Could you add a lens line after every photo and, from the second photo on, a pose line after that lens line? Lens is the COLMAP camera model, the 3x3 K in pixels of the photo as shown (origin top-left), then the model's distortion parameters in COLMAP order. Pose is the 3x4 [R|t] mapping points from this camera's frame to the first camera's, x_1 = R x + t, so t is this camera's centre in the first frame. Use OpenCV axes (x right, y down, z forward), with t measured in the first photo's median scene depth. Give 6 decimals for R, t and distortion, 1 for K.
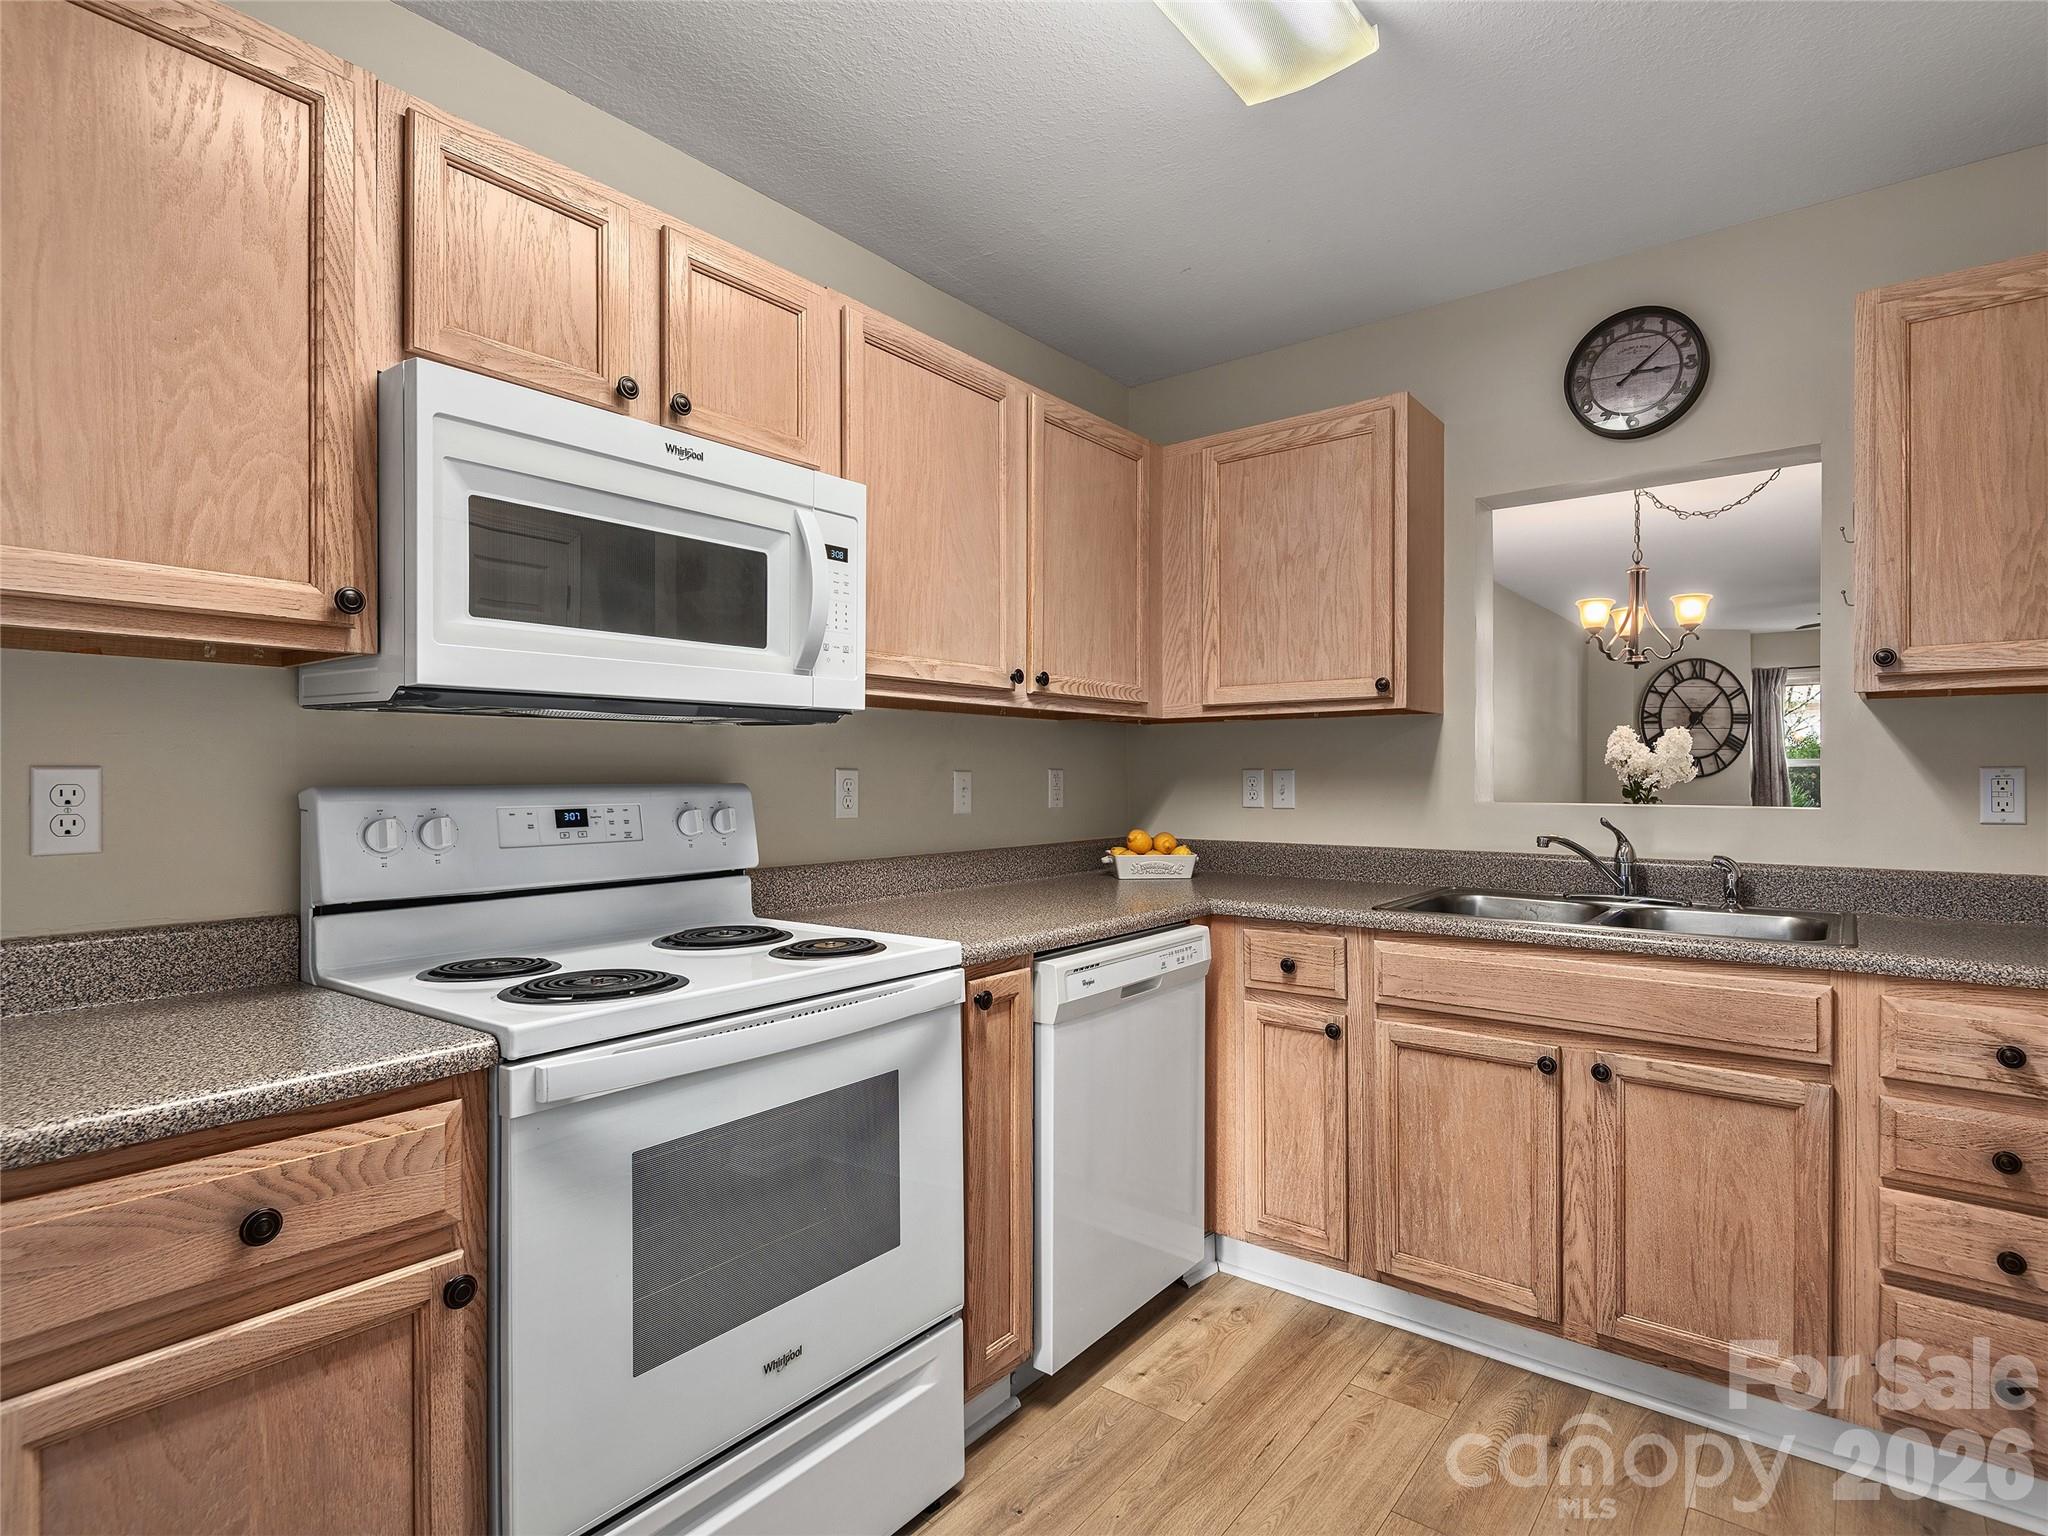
lens RADIAL K [[1030.2, 0, 1024.0], [0, 1030.2, 768.0], [0, 0, 1]] dist [0.005356, -0.009289]
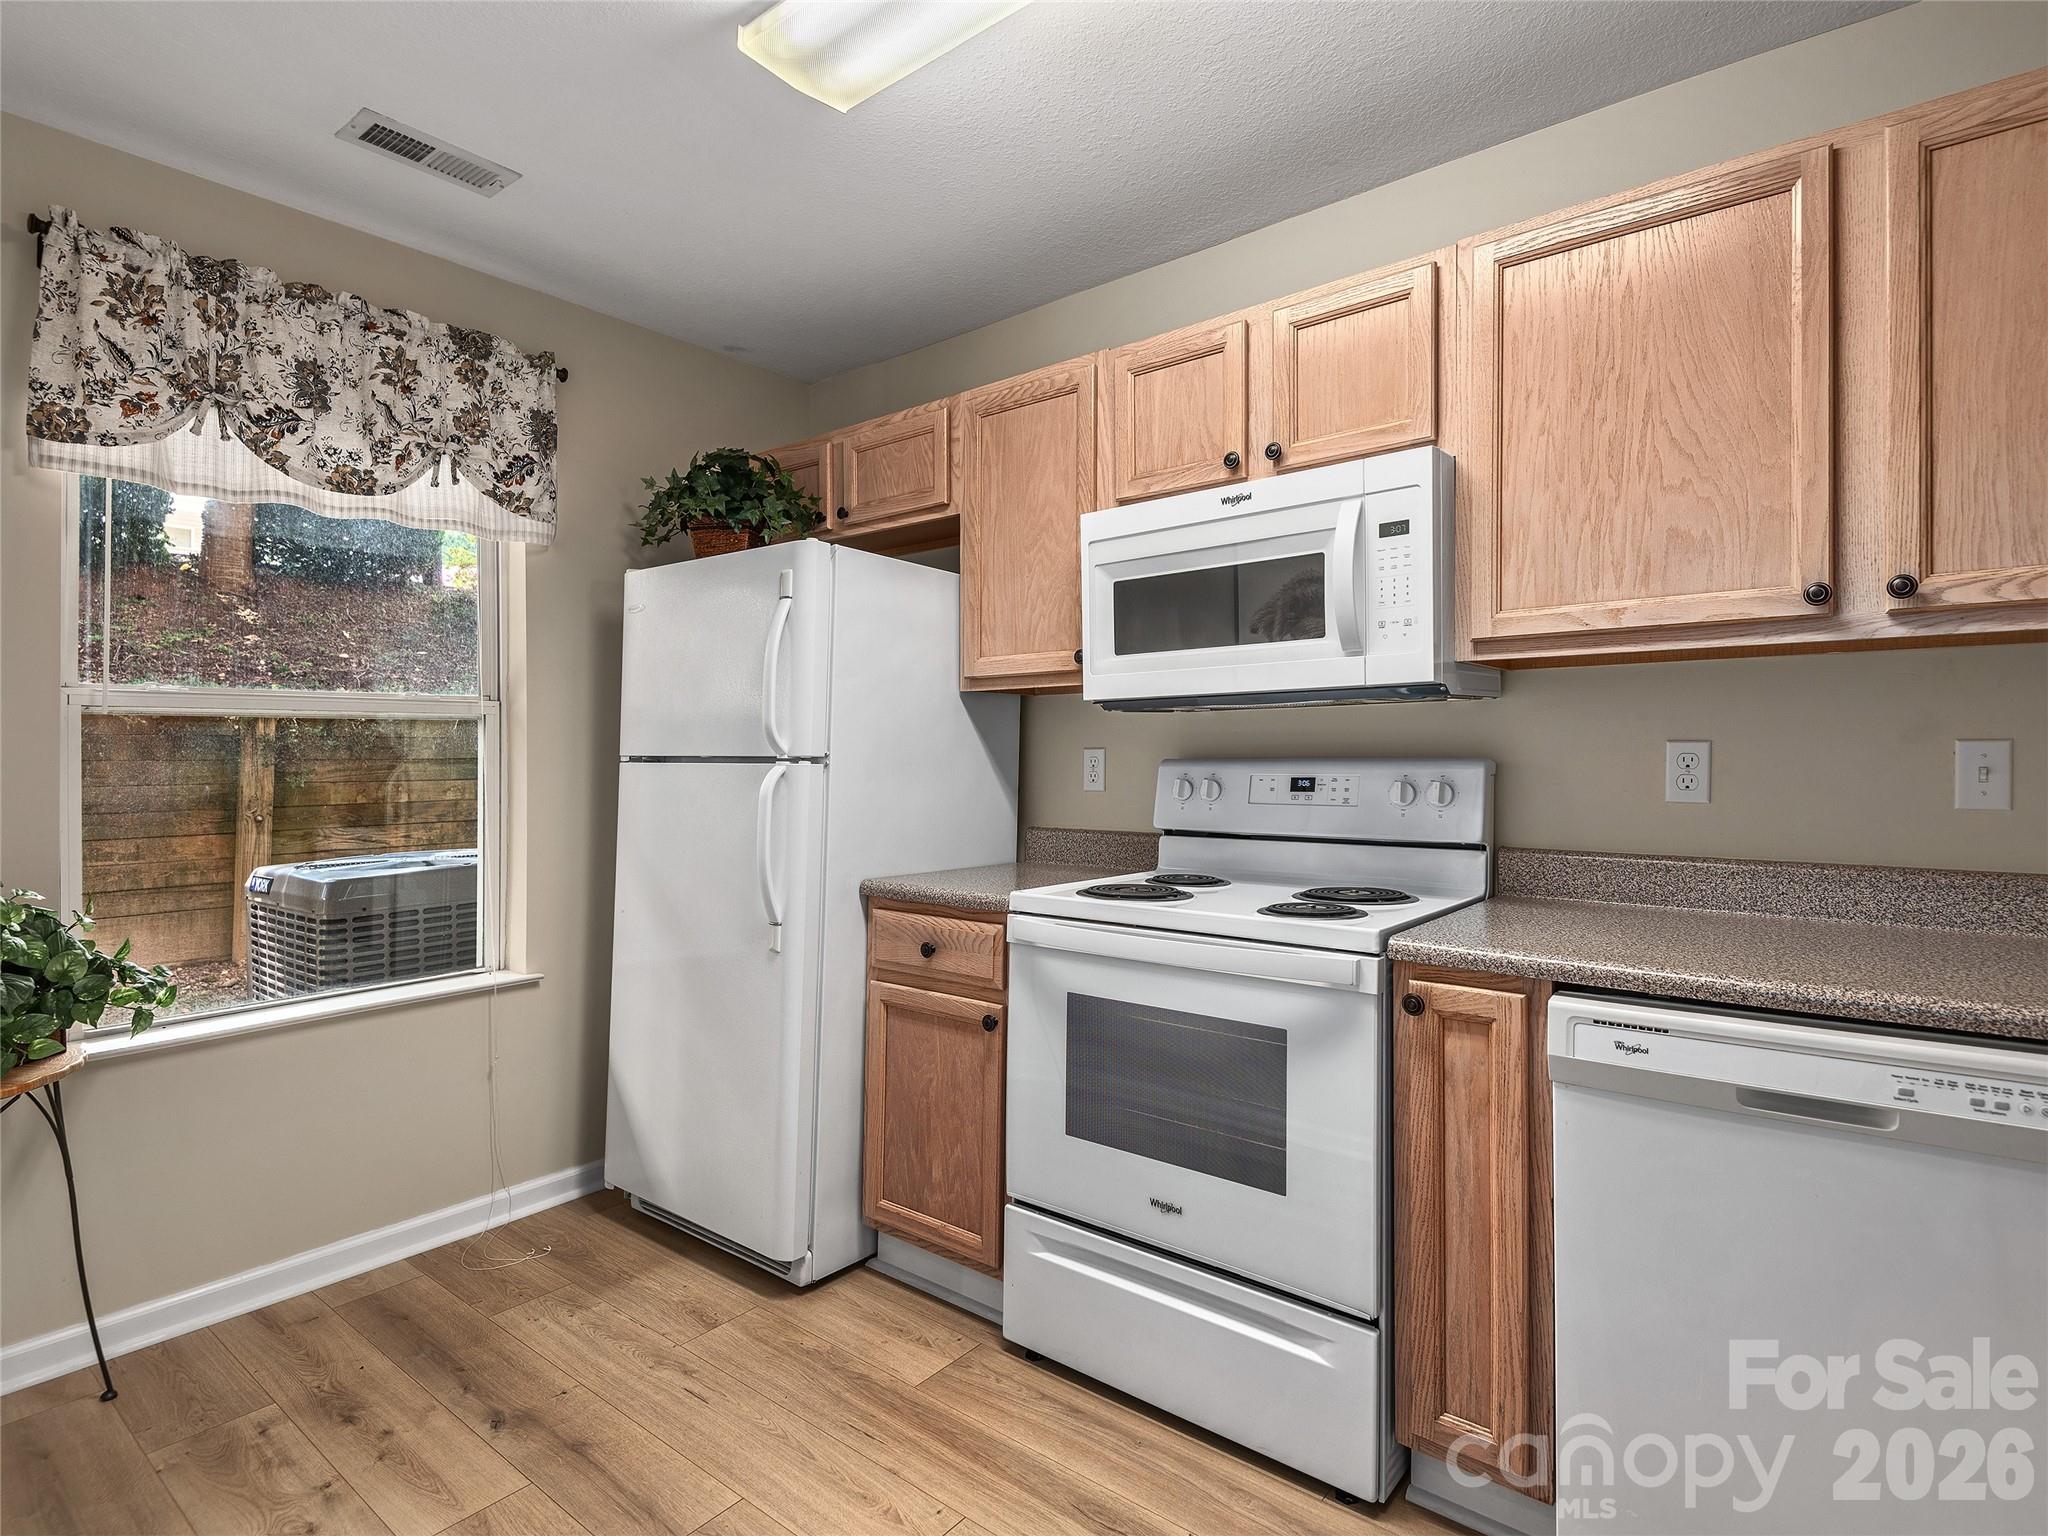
lens RADIAL K [[1069.1, 0, 1026.9], [0, 1069.1, 719.8], [0, 0, 1]] dist [-0.000863, -0.000335]
pose [[-0.021786, -0.030005, -0.999312, 0.918218], [0.016443, 0.999404, -0.030367, 0.003177], [0.999627, -0.017093, -0.021280, 0.706654]]
